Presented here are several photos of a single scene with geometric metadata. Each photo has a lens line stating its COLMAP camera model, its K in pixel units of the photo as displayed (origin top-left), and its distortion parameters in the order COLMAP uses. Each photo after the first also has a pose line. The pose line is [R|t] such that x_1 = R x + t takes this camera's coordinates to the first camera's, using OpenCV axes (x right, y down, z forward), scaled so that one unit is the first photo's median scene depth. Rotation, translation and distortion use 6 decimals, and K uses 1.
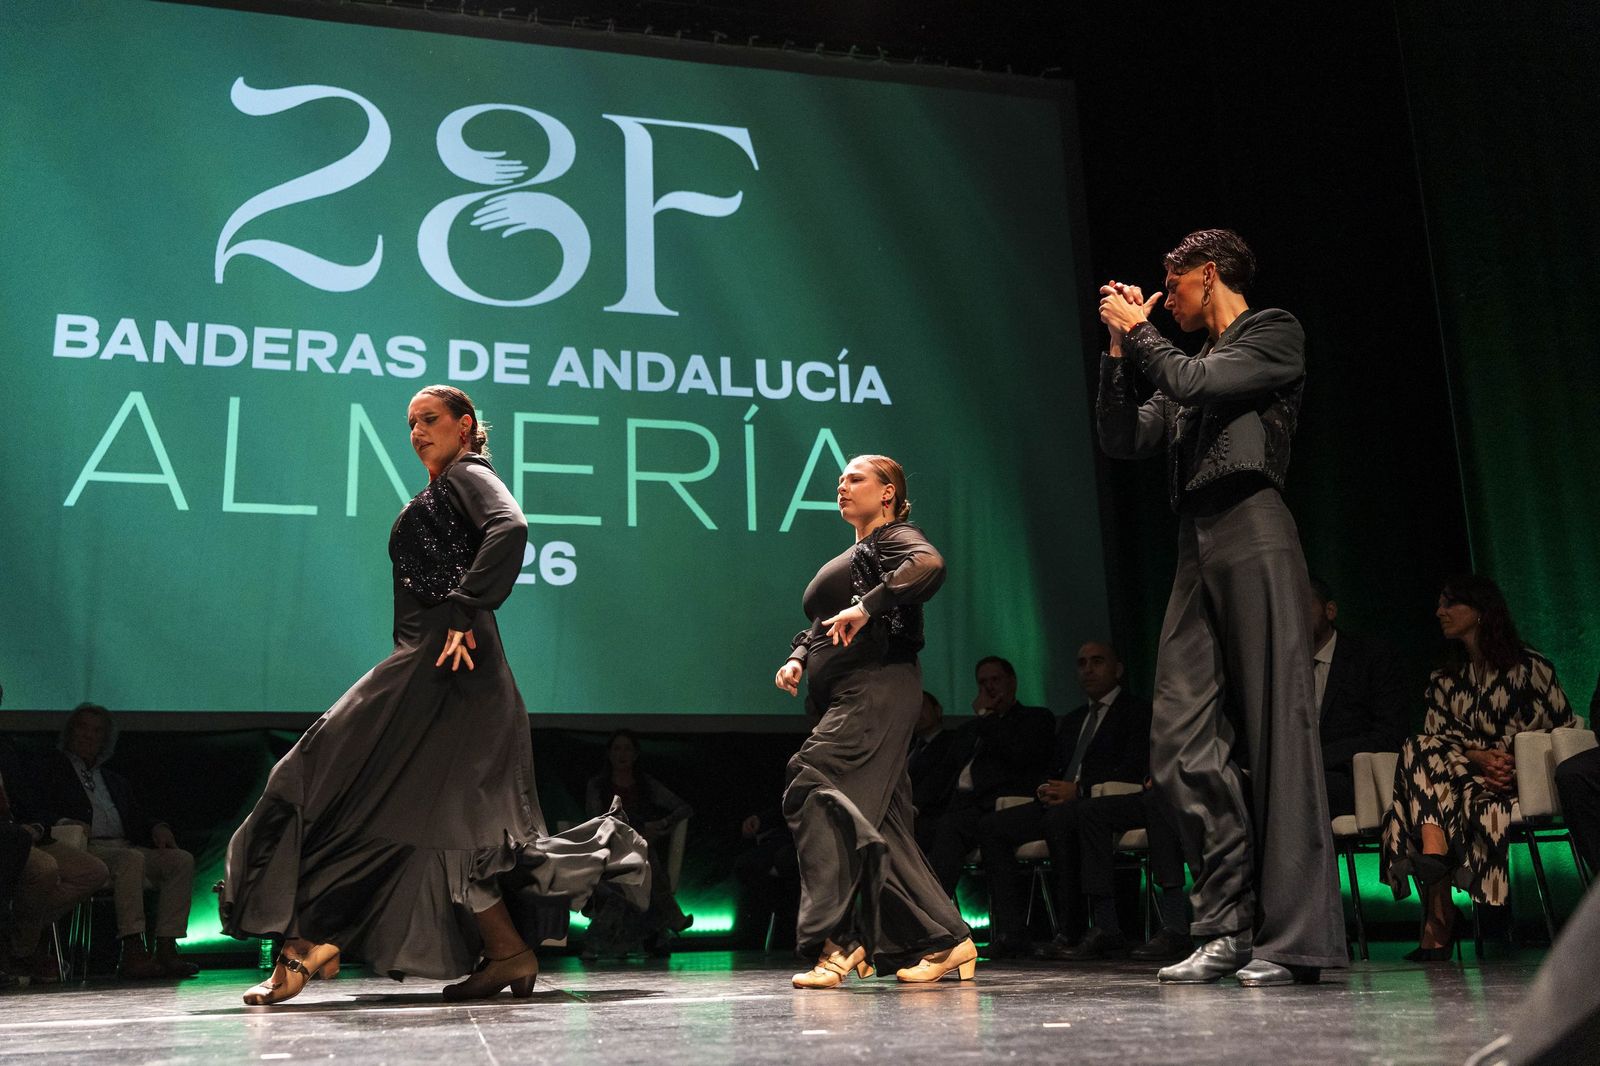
lens RADIAL K [[1520.3, 0, 794.5], [0, 1520.3, 534.3], [0, 0, 1]] dist [0.008386, 0.003952]
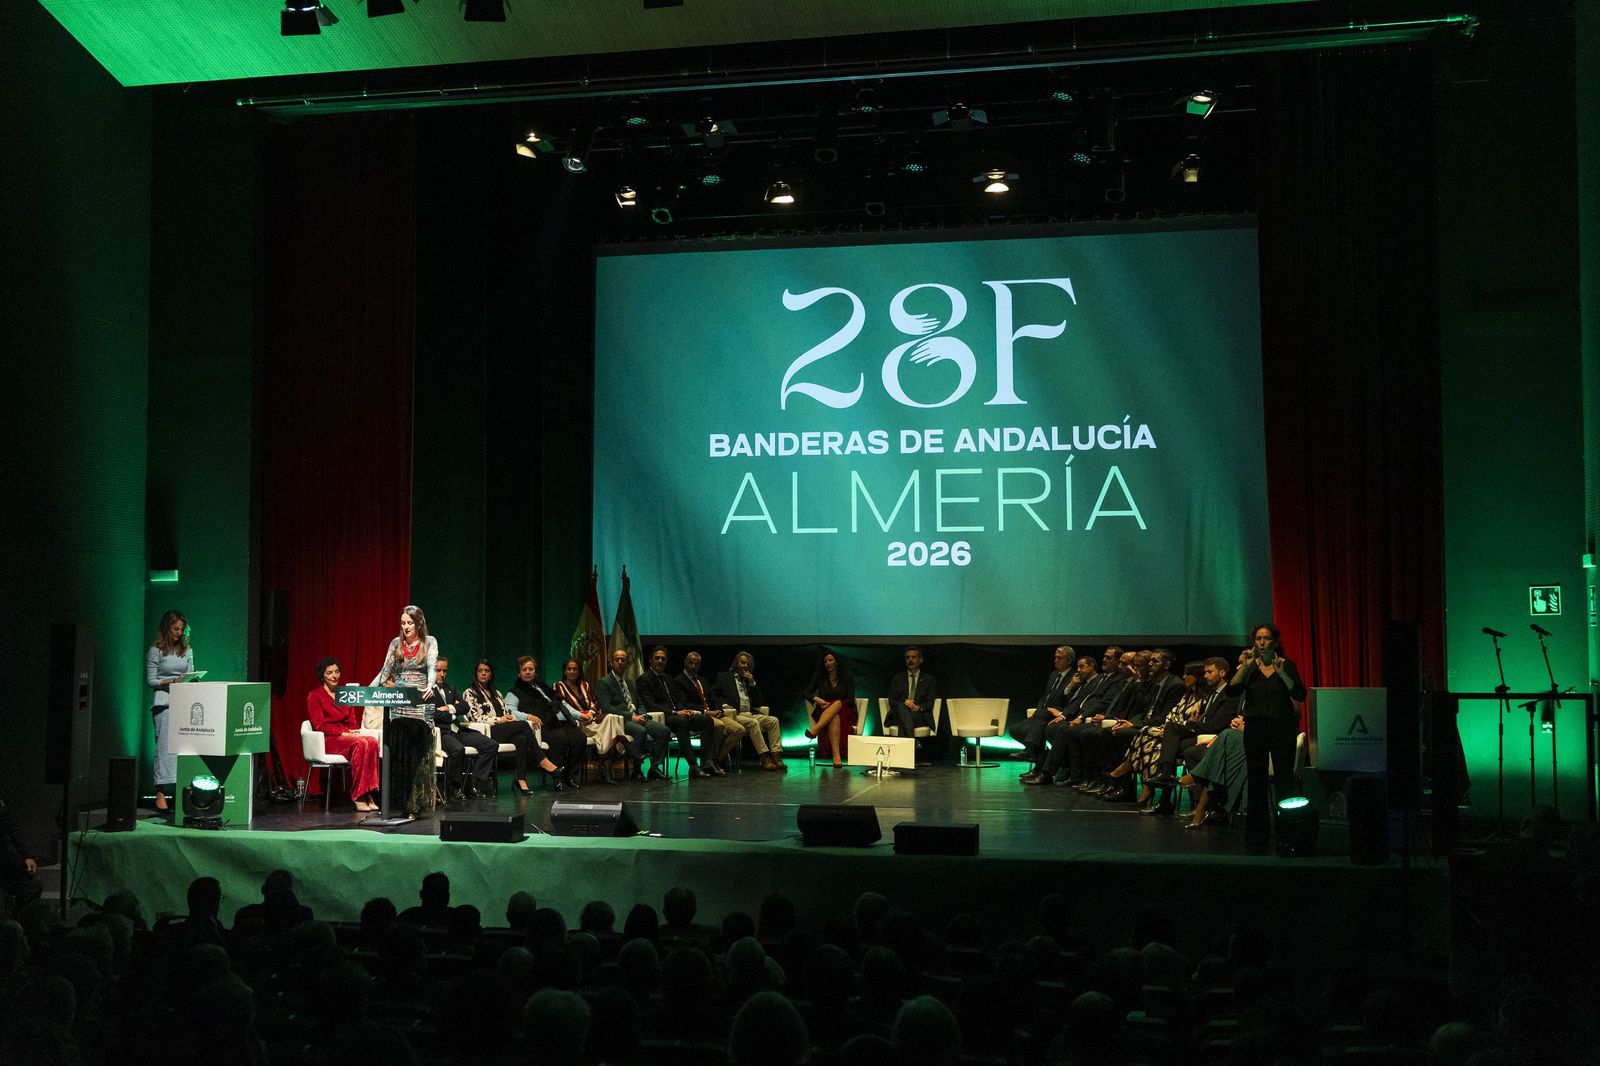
lens RADIAL K [[1814.6, 0, 794.9], [0, 1814.6, 534.2], [0, 0, 1]] dist [0.002544, -0.015639]
pose [[0.899278, 0.001898, -0.437373, 0.602766], [0.087656, 0.978920, 0.184477, -0.411456], [0.428503, -0.204235, 0.880155, -0.983120]]
